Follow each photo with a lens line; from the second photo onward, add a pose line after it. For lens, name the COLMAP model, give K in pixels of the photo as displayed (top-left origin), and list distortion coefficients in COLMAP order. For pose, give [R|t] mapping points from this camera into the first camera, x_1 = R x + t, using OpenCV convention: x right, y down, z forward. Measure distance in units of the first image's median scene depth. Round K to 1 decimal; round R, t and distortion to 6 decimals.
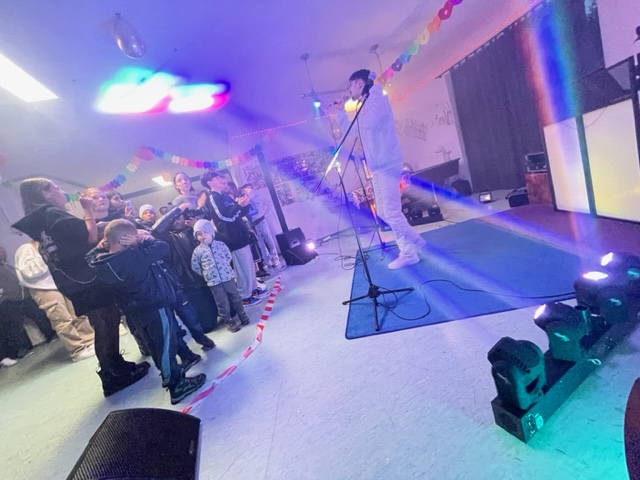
lens RADIAL K [[256.9, 0, 318.6], [0, 256.9, 240.1], [0, 0, 1]] dist [-0.000563, -0.000082]
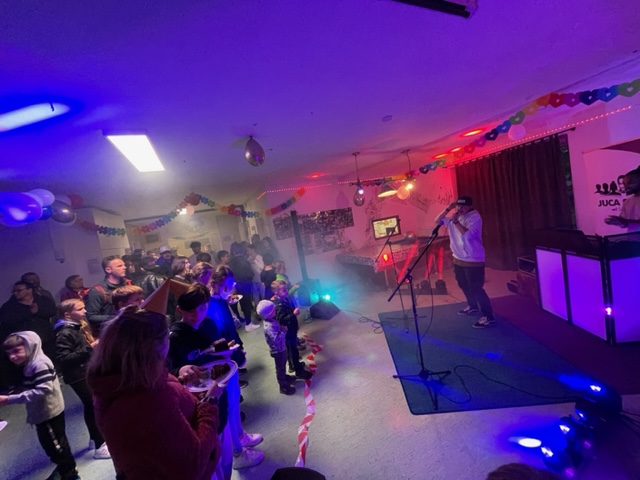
lens RADIAL K [[256.9, 0, 321.8], [0, 256.9, 242.1], [0, 0, 1]] dist [-0.000563, -0.000082]
pose [[0.987354, 0.126129, 0.096037, -0.278432], [-0.116140, 0.987842, -0.103341, -0.144928], [-0.107904, 0.090880, 0.989999, -0.168740]]
